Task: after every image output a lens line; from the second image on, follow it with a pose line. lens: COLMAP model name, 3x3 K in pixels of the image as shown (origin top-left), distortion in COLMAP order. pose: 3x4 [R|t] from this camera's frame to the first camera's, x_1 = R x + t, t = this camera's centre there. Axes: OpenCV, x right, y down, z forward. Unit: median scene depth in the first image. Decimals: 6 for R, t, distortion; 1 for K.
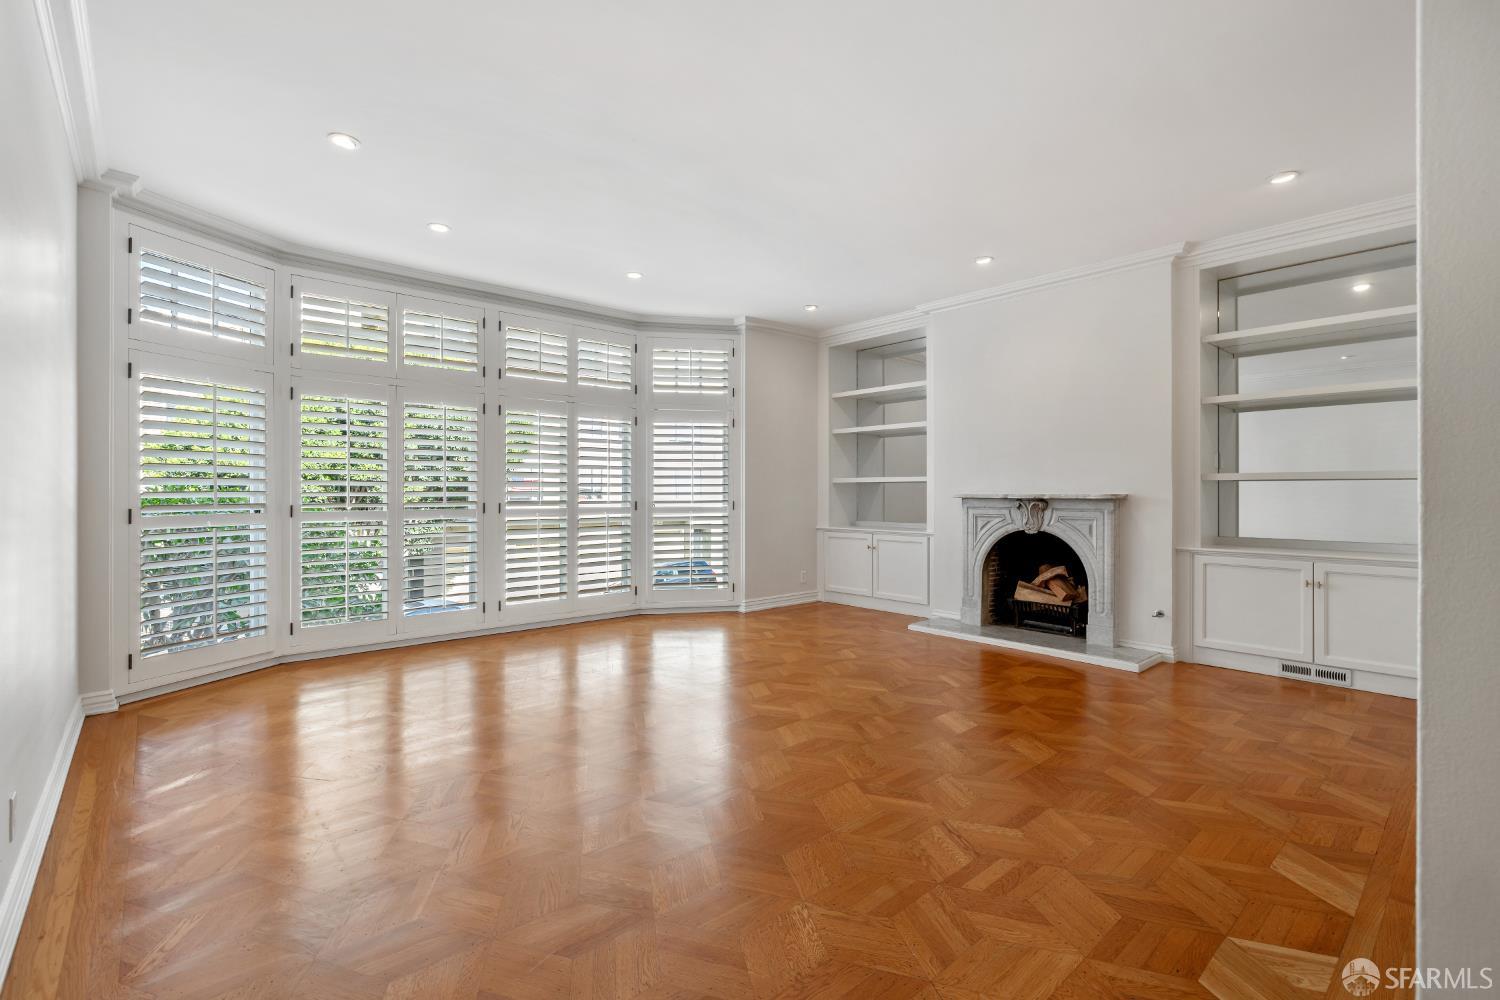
lens RADIAL K [[690.5, 0, 746.9], [0, 690.5, 499.6], [0, 0, 1]] dist [-0.008824, 0.000445]
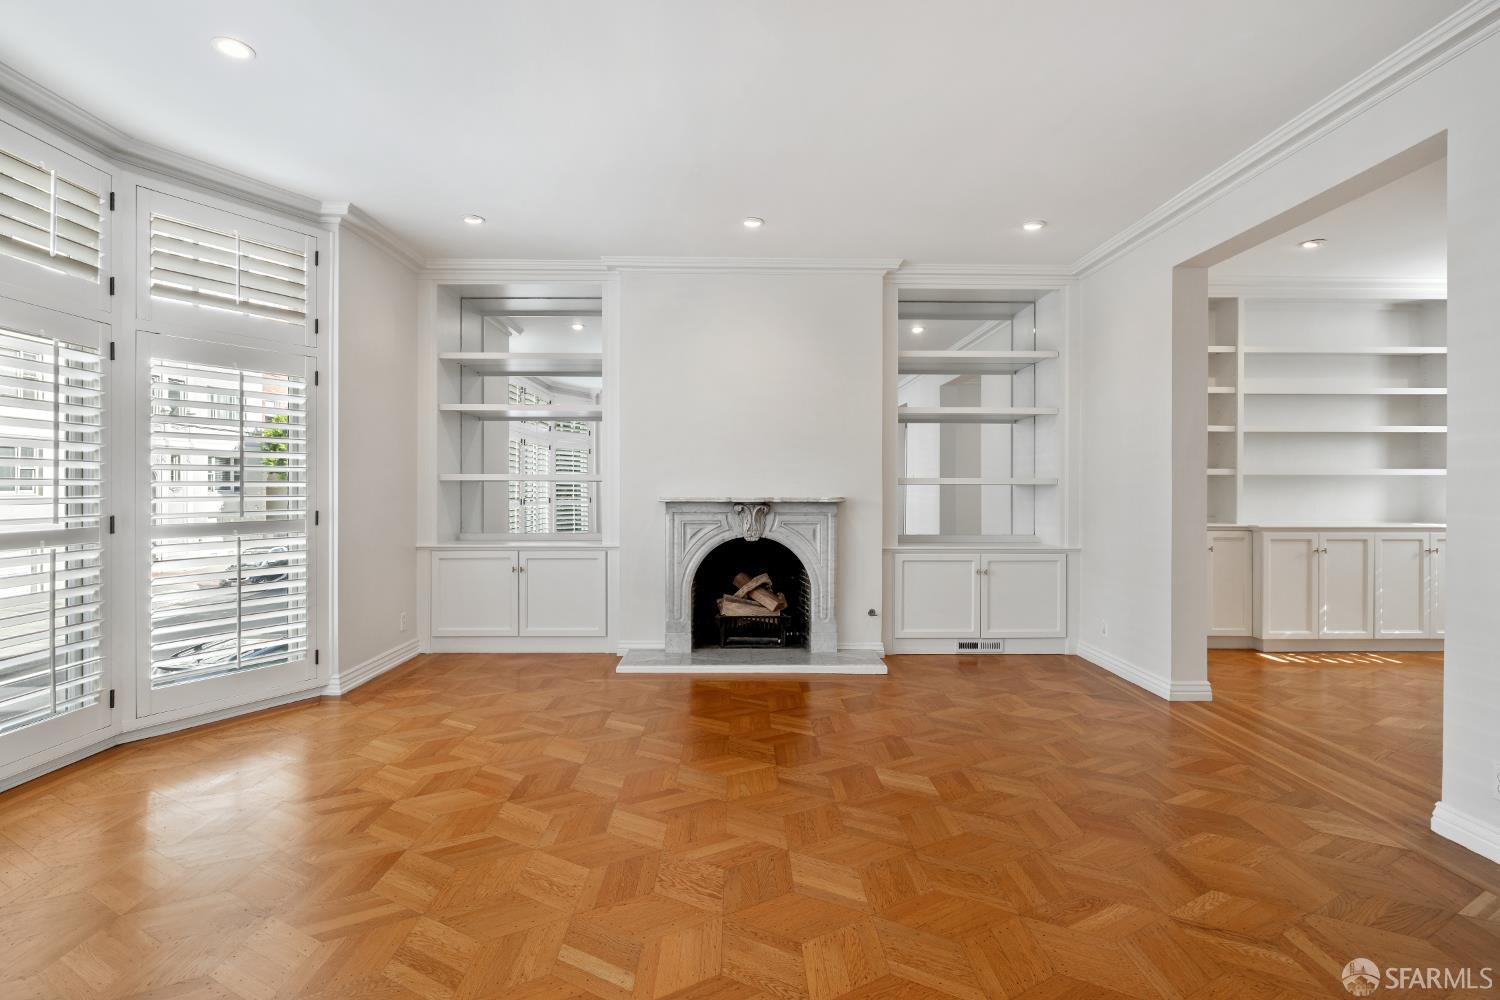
lens RADIAL K [[719.8, 0, 749.1], [0, 719.8, 497.2], [0, 0, 1]] dist [-0.004793, -0.000649]
pose [[0.643016, -0.007187, 0.765819, -0.308435], [0.006597, 0.999971, 0.003845, -0.011469], [-0.765824, 0.002580, 0.643045, 0.394679]]
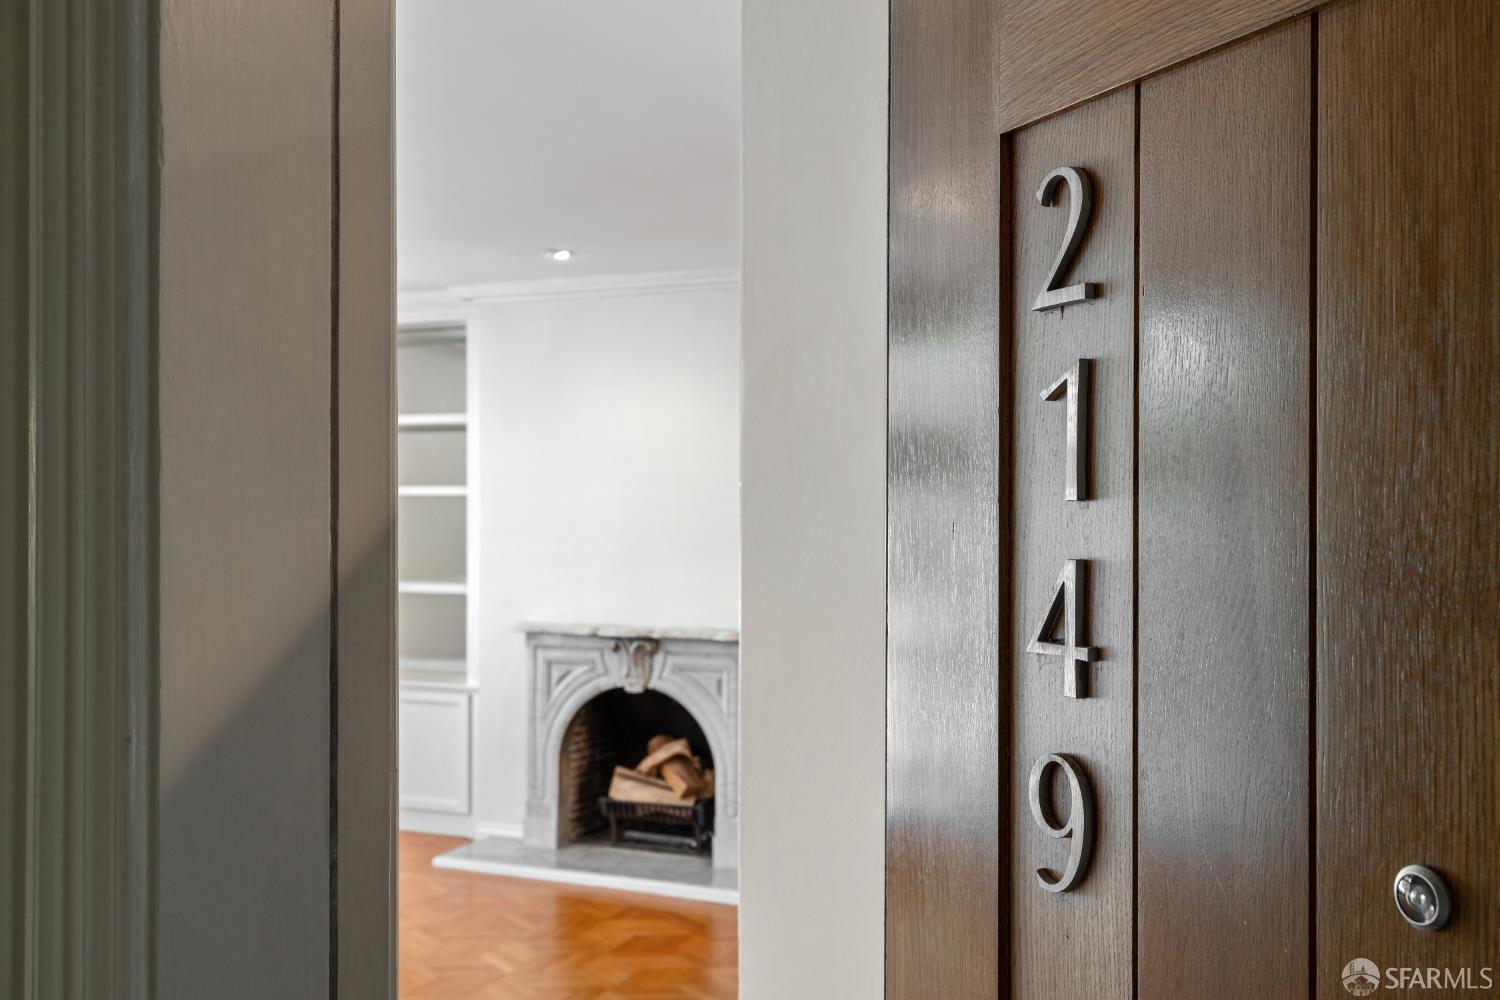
lens RADIAL K [[1481.8, 0, 749.3], [0, 1481.8, 497.3], [0, 0, 1]] dist [0.052412, 0.000000]
pose [[0.906731, 0.003711, 0.421693, -0.052293], [0.002648, 0.999891, -0.014493, -0.104172], [-0.421701, 0.014258, 0.906623, -0.242147]]
